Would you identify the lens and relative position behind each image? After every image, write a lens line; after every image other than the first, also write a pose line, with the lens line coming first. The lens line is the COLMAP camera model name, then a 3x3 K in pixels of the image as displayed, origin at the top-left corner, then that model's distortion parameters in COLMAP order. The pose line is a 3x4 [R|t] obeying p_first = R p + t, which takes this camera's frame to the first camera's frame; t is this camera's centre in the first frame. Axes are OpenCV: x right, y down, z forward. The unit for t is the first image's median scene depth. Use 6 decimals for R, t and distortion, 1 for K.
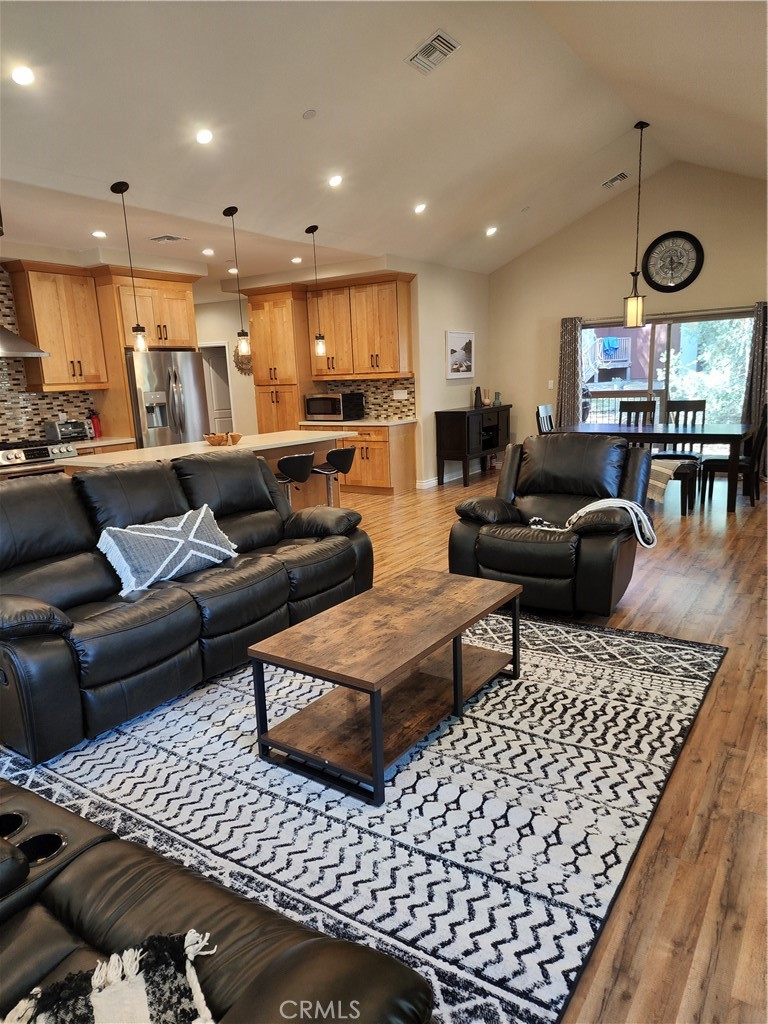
lens RADIAL K [[691.2, 0, 384.0], [0, 691.2, 512.0], [0, 0, 1]] dist [-0.001102, -0.004275]
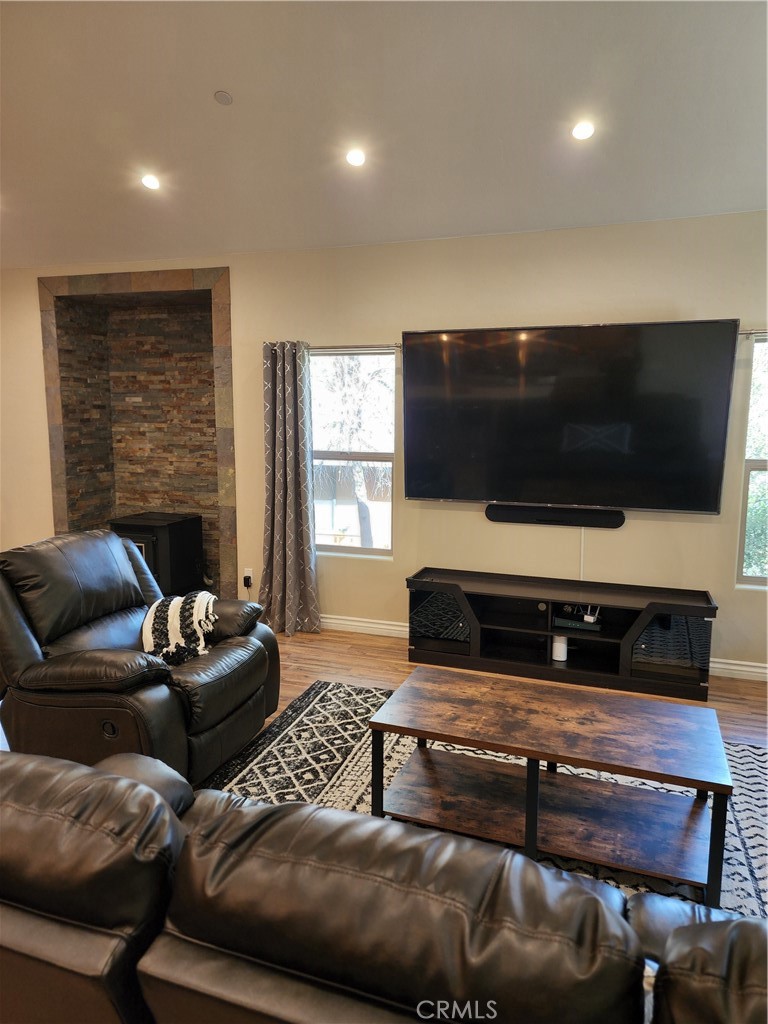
lens RADIAL K [[691.2, 0, 384.0], [0, 691.2, 512.0], [0, 0, 1]] dist [-0.001102, -0.004275]
pose [[-0.225971, -0.109528, 0.967957, -0.622003], [0.213115, 0.964030, 0.158835, -0.237082], [-0.950536, 0.242178, -0.194501, 1.073343]]
